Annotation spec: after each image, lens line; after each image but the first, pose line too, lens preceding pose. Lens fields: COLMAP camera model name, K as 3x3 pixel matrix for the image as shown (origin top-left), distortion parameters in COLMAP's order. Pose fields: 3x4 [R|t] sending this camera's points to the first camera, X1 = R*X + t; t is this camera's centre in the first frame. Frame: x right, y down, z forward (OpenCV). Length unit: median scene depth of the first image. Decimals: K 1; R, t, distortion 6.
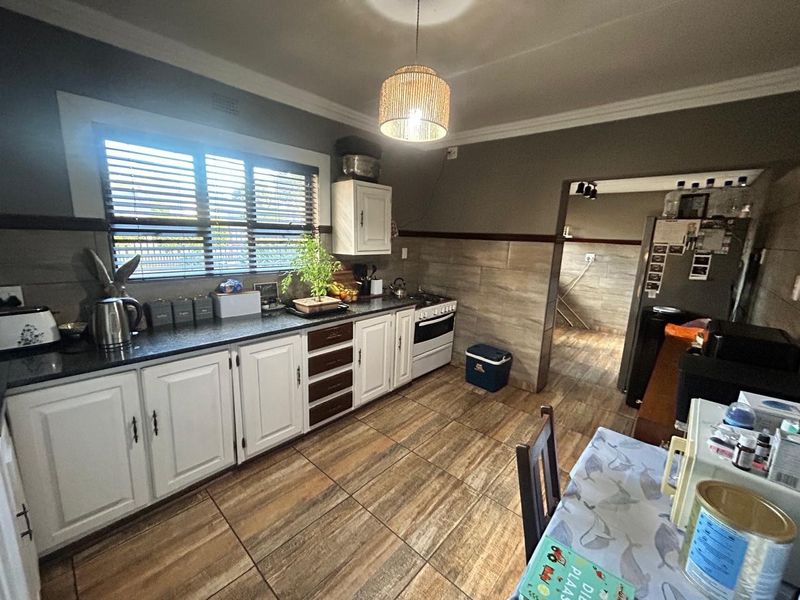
lens RADIAL K [[328.0, 0, 397.1], [0, 328.0, 300.2], [0, 0, 1]] dist [-0.002982, 0.000455]
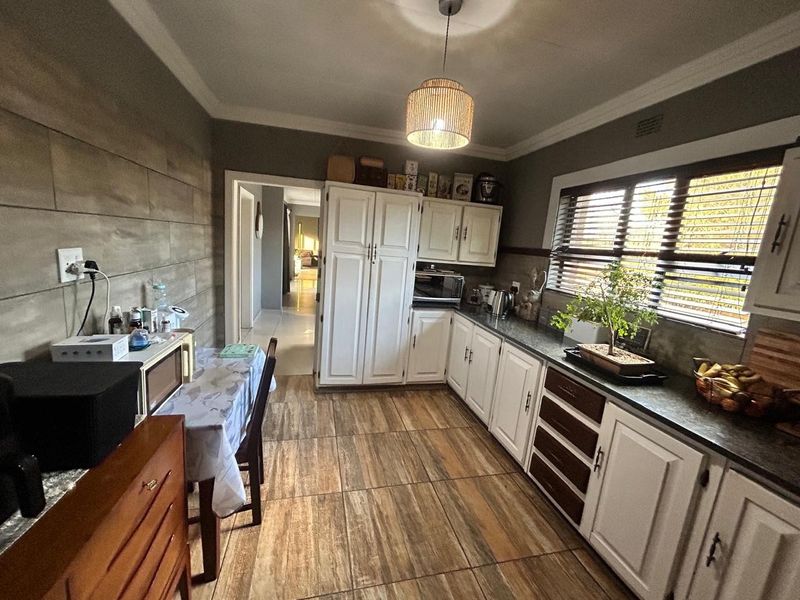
lens RADIAL K [[328.0, 0, 397.4], [0, 328.0, 300.3], [0, 0, 1]] dist [-0.002982, 0.000455]
pose [[-0.564356, 0.062057, -0.823196, 0.758832], [-0.257225, 0.934310, 0.246778, -0.203587], [0.784434, 0.351017, -0.511321, 1.217420]]
